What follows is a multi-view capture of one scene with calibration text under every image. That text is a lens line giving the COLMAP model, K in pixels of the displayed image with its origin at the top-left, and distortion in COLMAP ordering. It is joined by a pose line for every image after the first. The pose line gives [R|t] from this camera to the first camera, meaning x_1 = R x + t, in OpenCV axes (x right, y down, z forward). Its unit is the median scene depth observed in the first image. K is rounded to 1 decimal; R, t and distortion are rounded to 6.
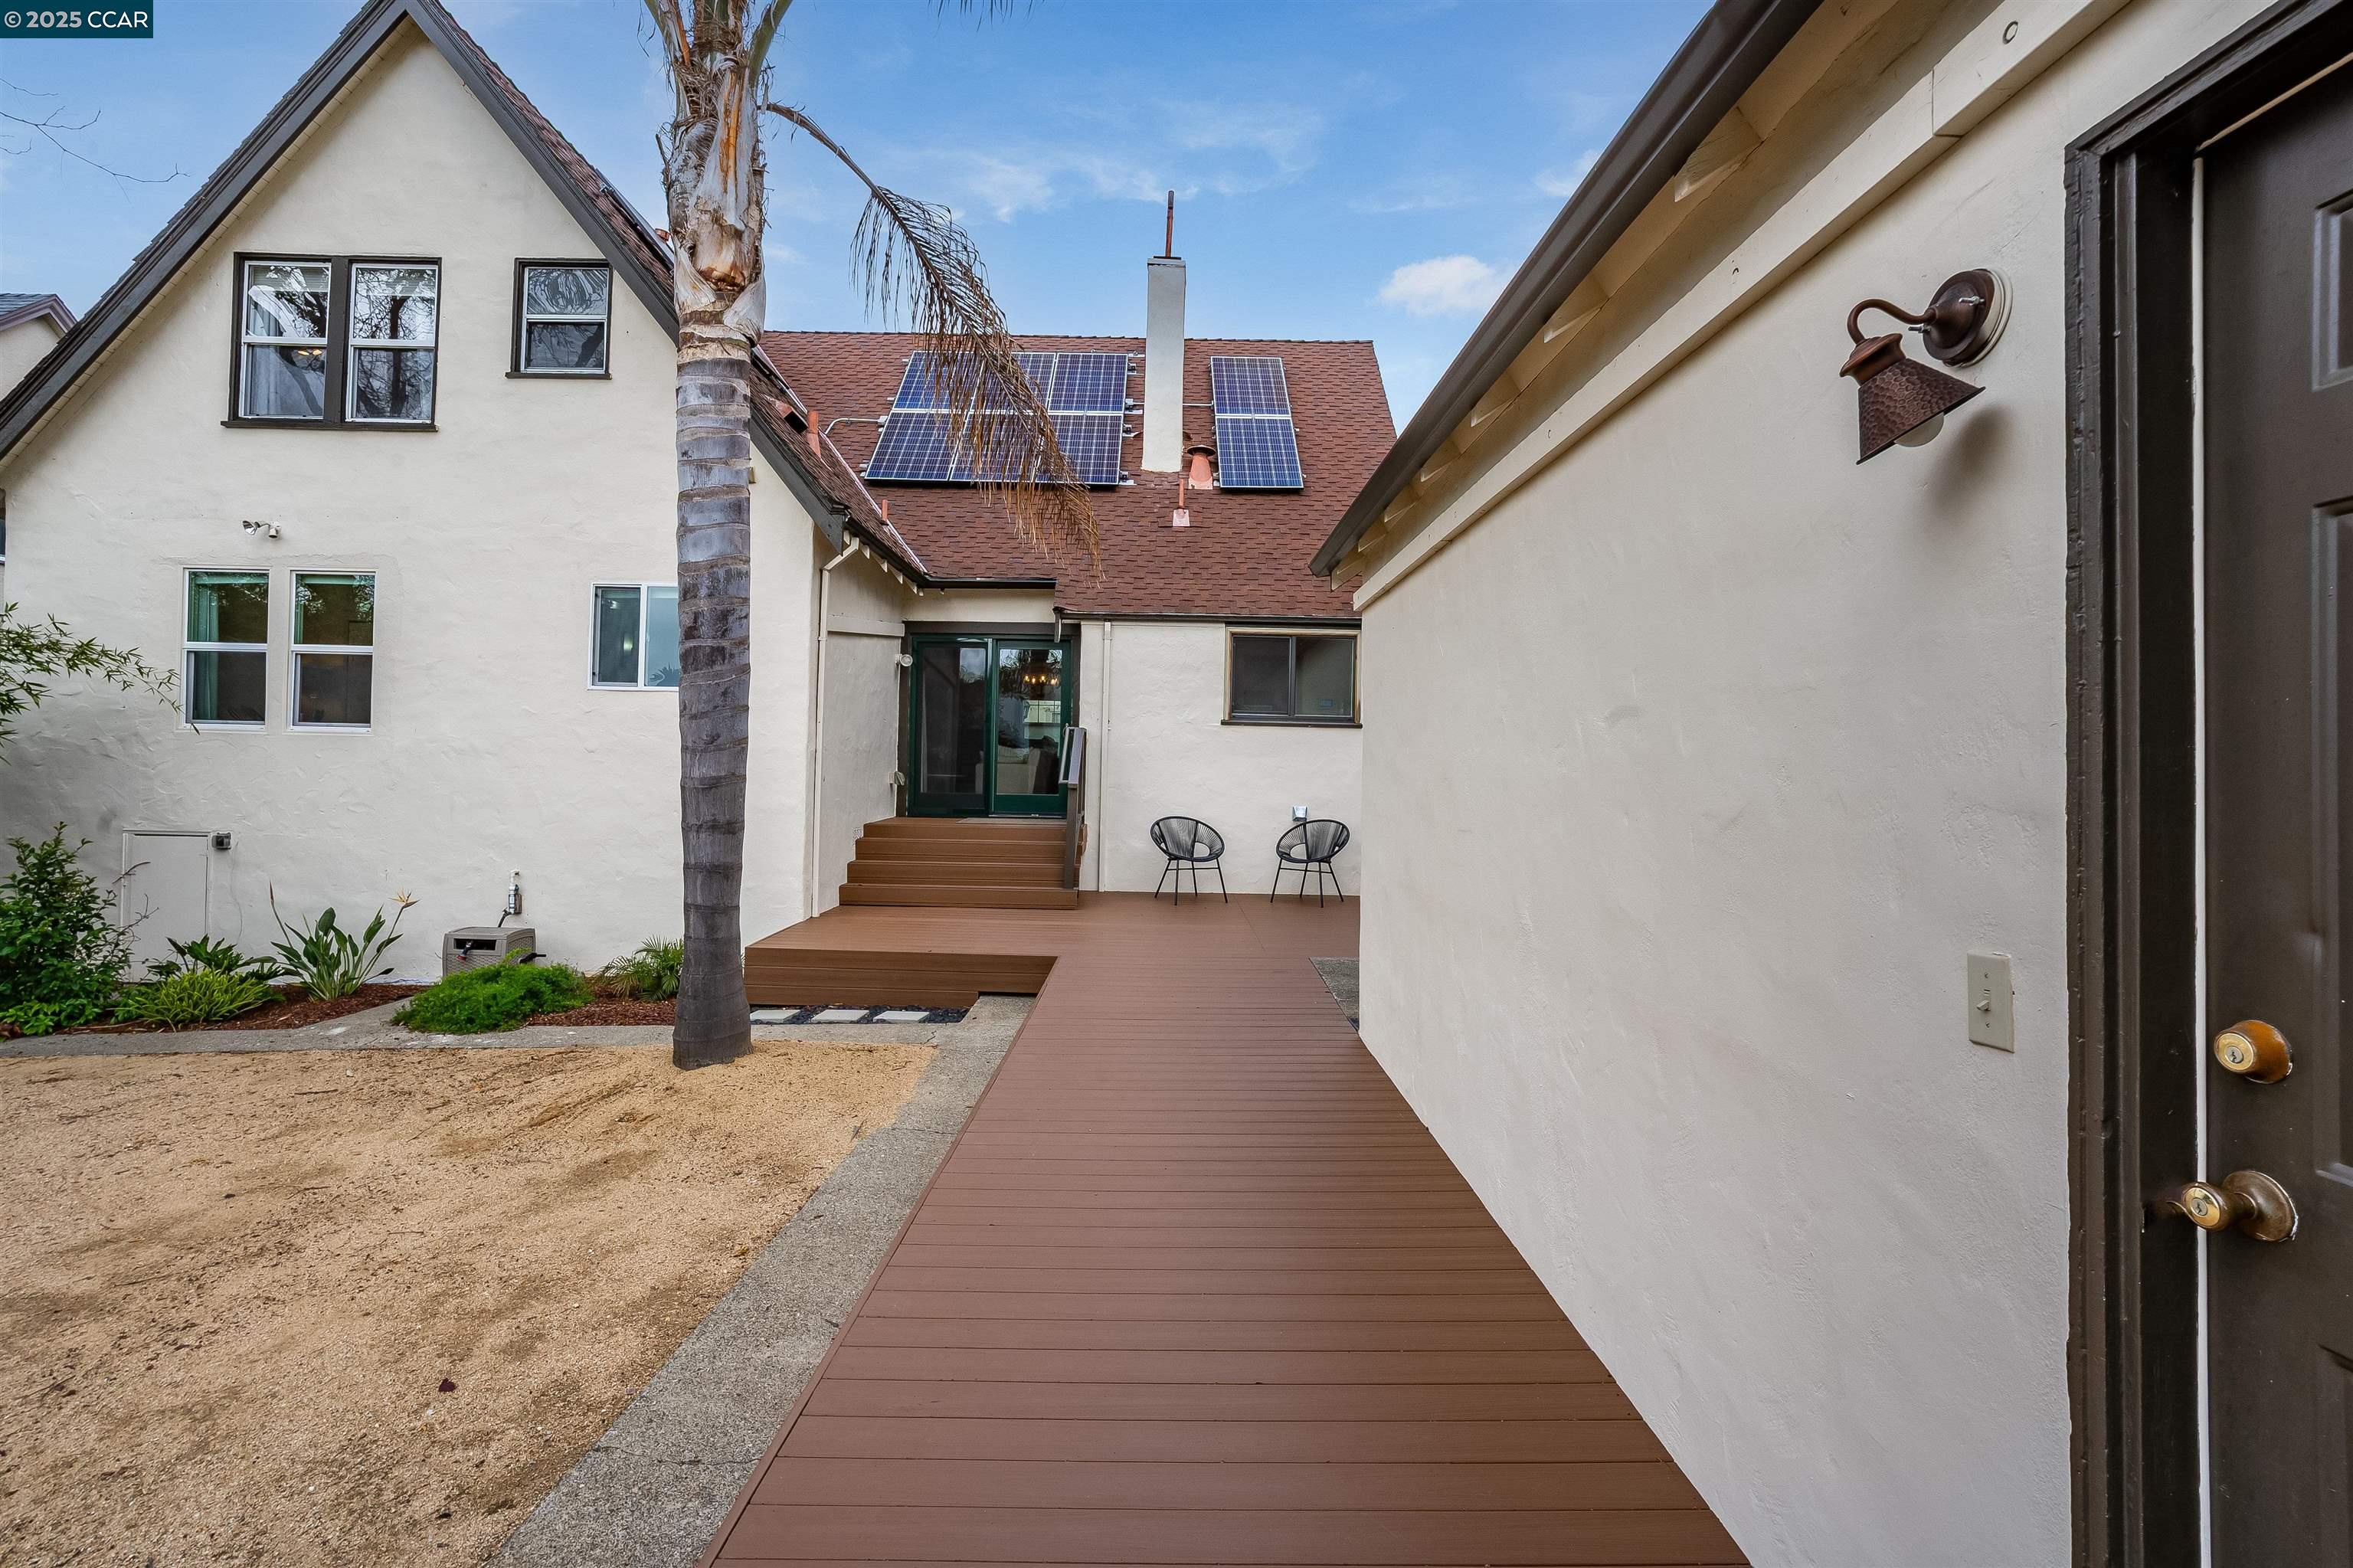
lens RADIAL K [[1085.3, 0, 1168.7], [0, 1085.3, 778.3], [0, 0, 1]] dist [-0.070393, 0.029956]
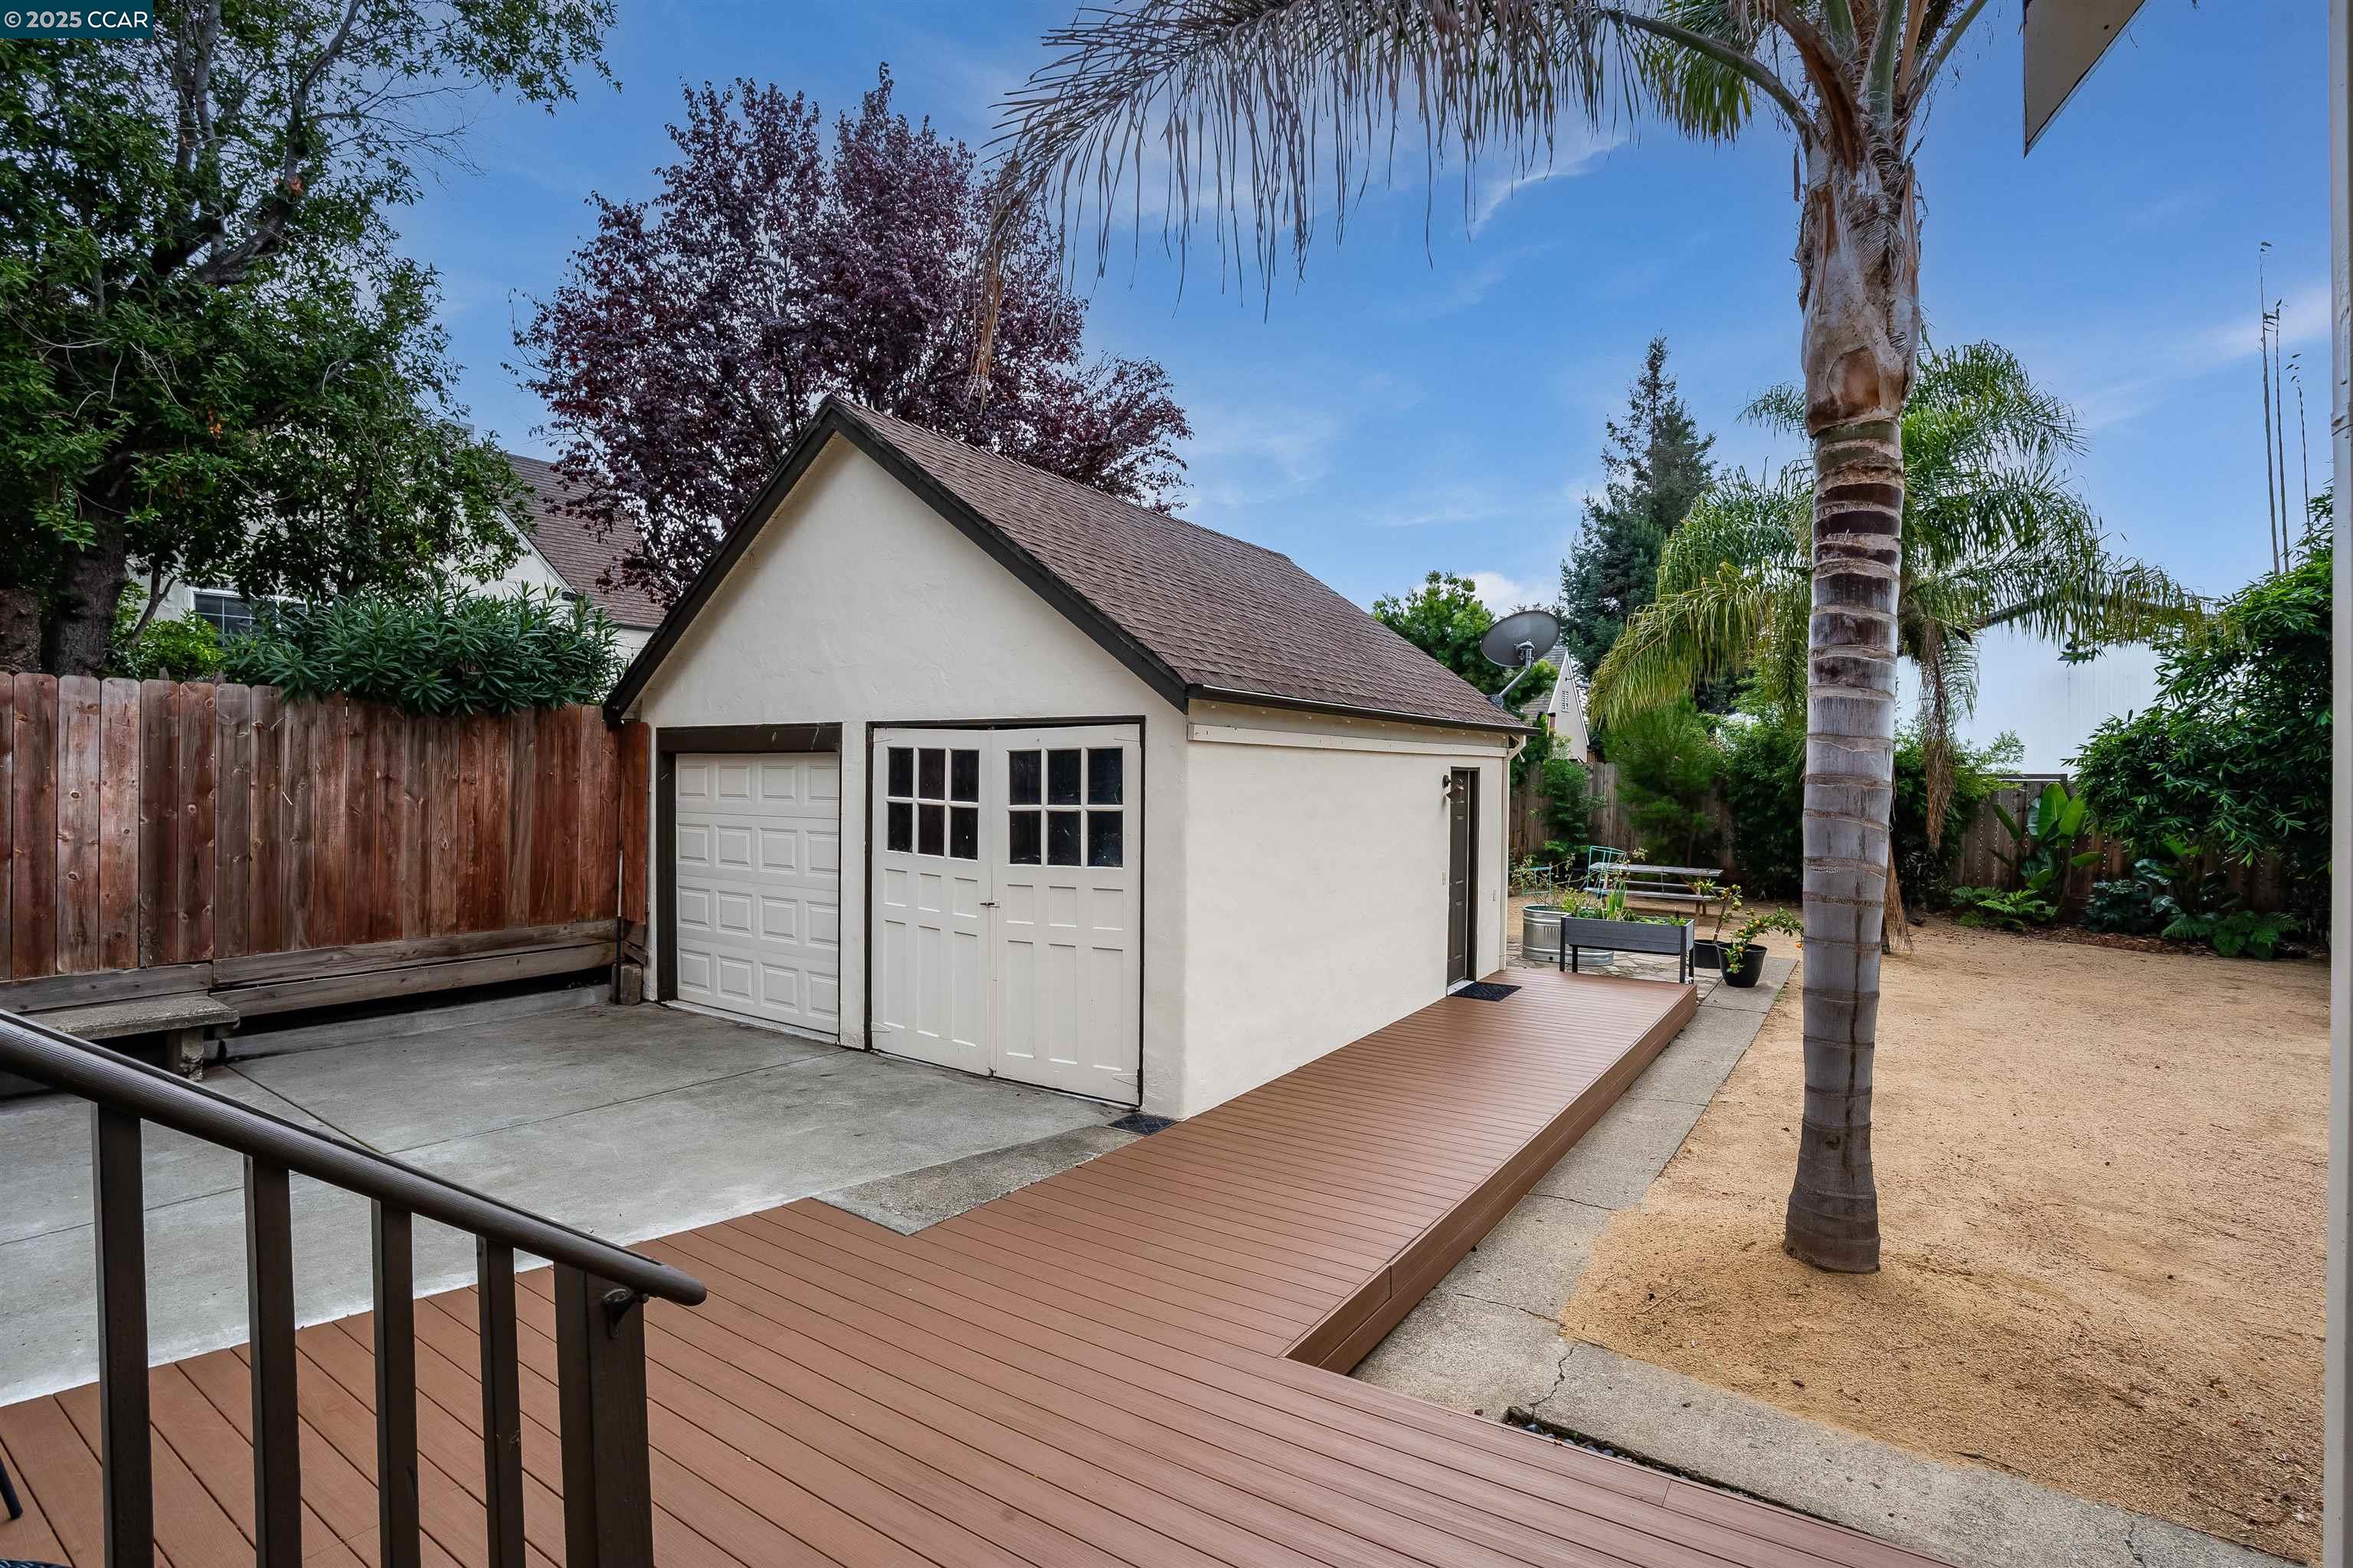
lens RADIAL K [[1085.3, 0, 1168.7], [0, 1085.3, 778.3], [0, 0, 1]] dist [-0.070393, 0.029956]
pose [[-0.818148, -0.024178, 0.574499, -0.314201], [-0.023877, 0.999682, 0.008069, -0.081726], [-0.574511, -0.007115, -0.818466, 1.343390]]
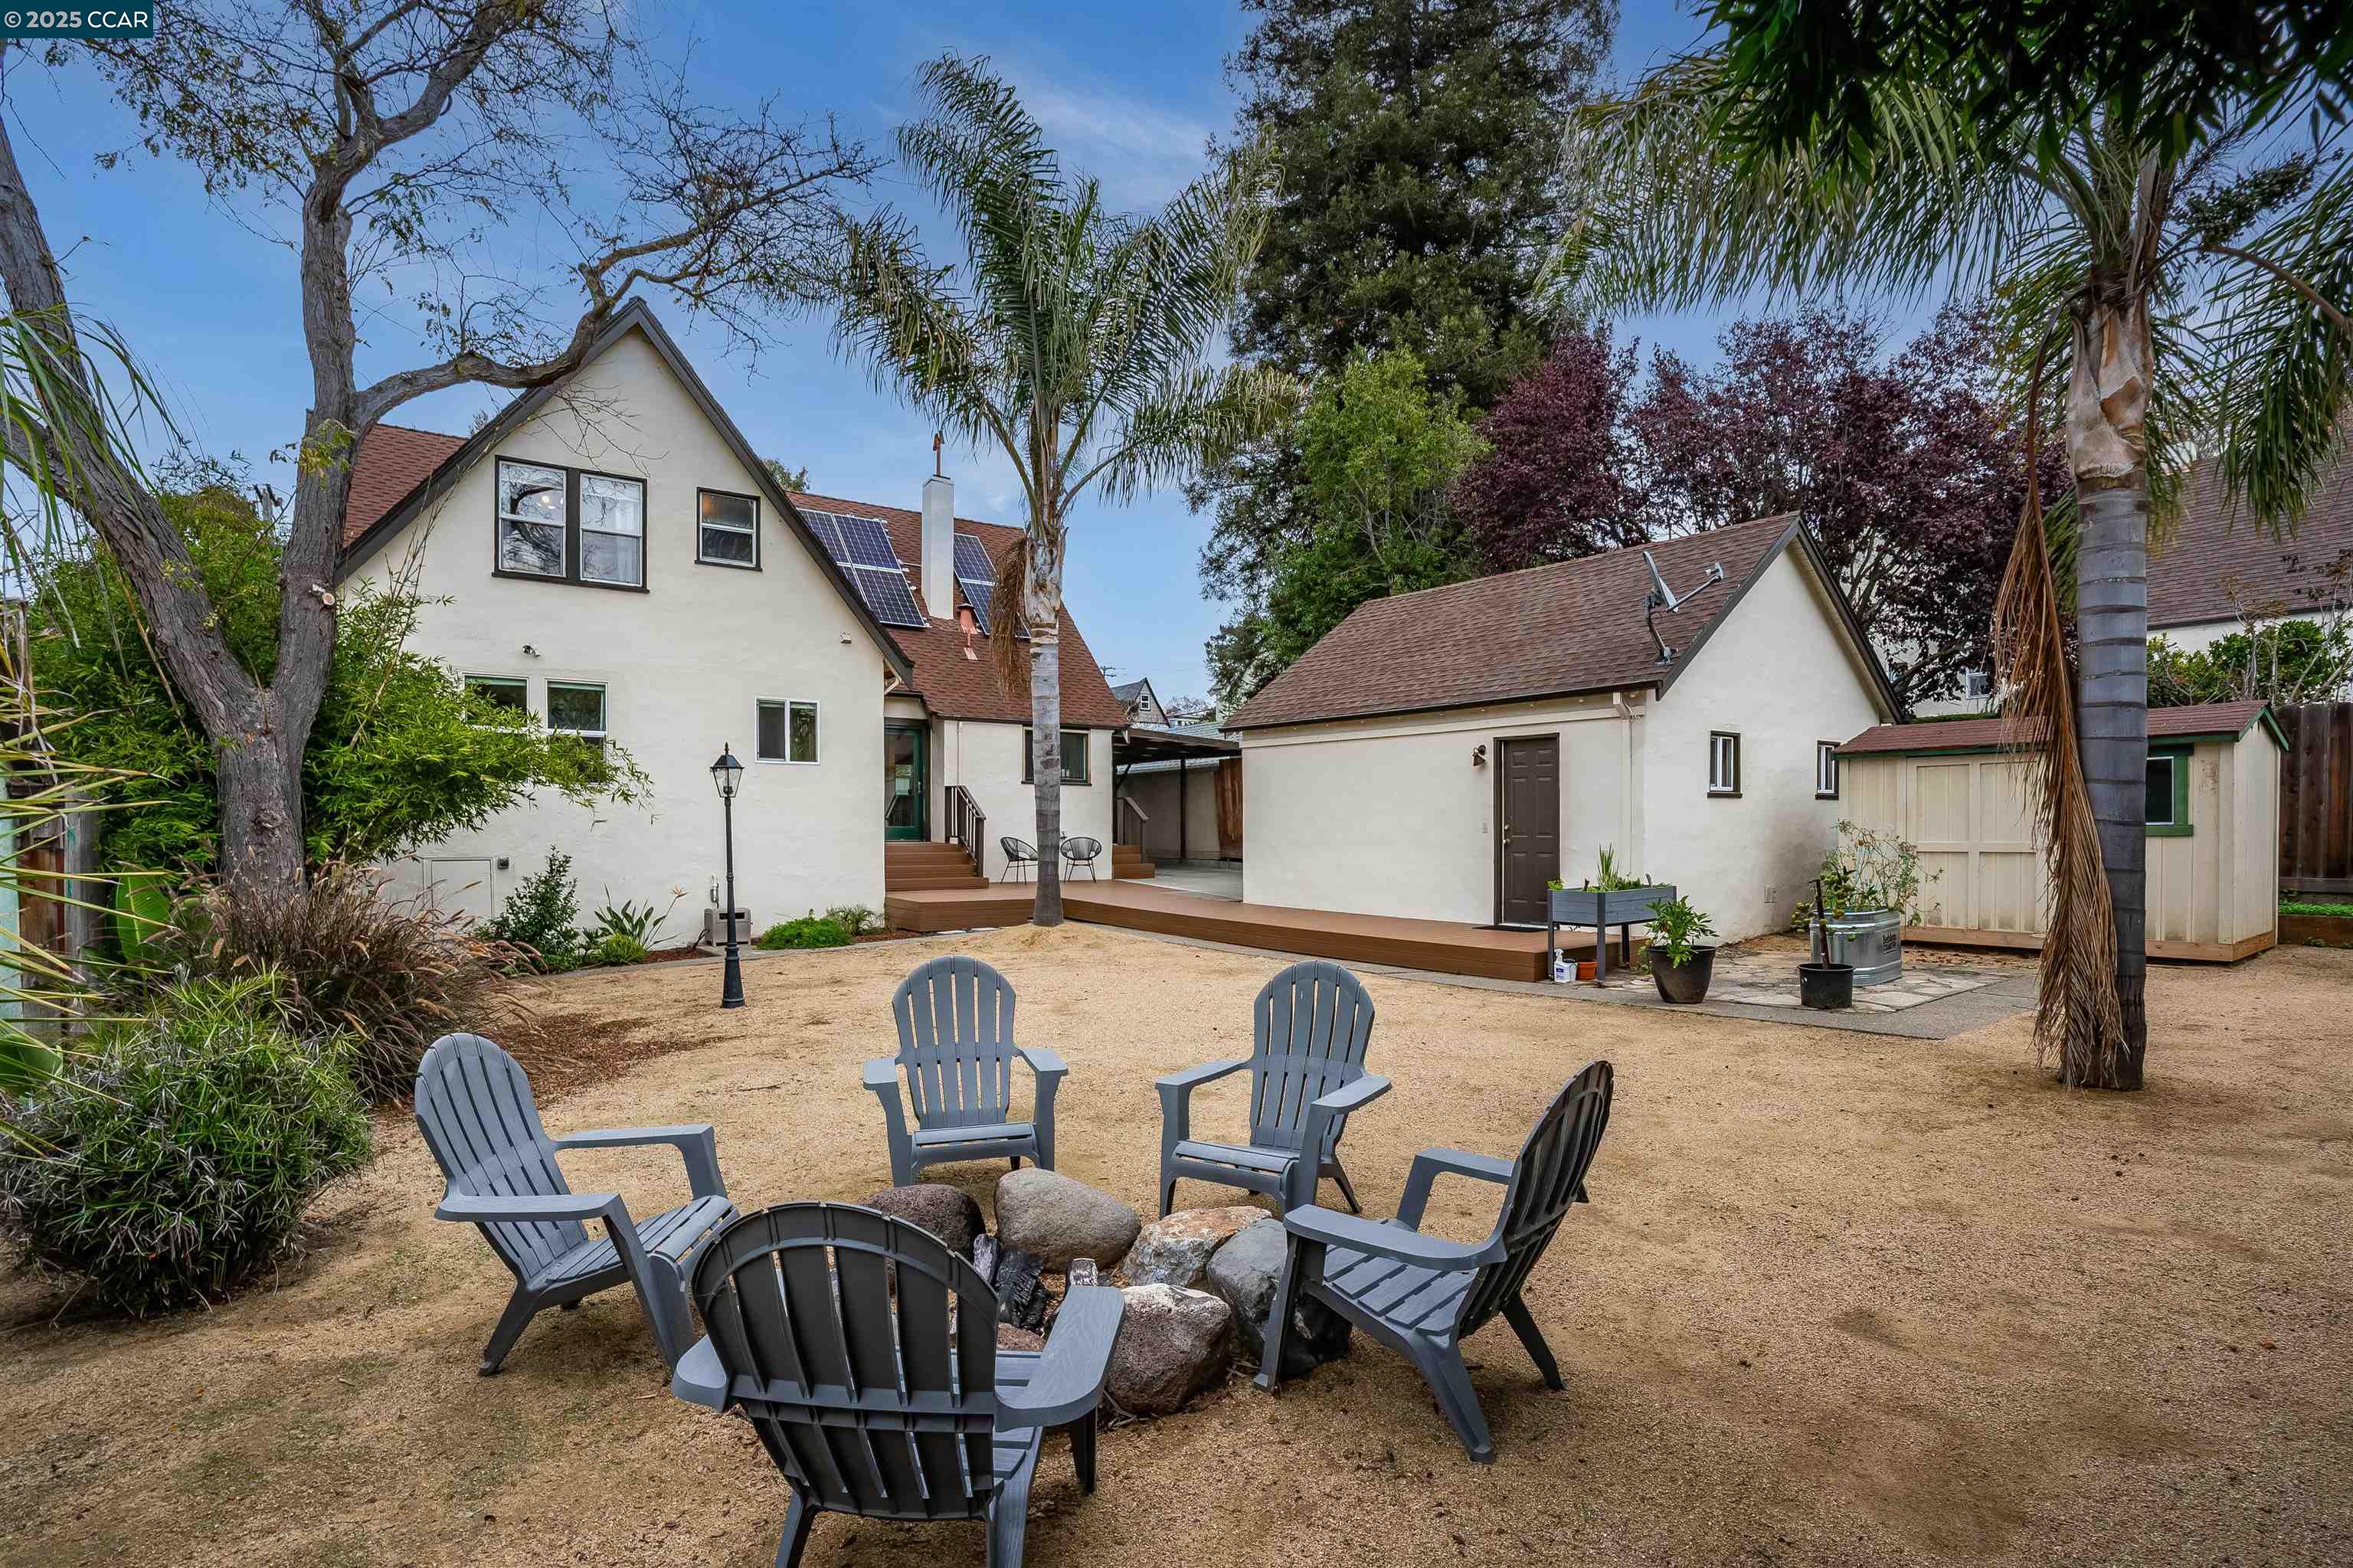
lens RADIAL K [[1115.6, 0, 1191.0], [0, 1115.6, 808.7], [0, 0, 1]] dist [-0.048306, 0.016194]
pose [[0.813282, -0.009345, 0.581794, -0.983192], [0.018142, 0.999792, -0.009300, 0.015662], [-0.581586, 0.018119, 0.813283, -0.763581]]
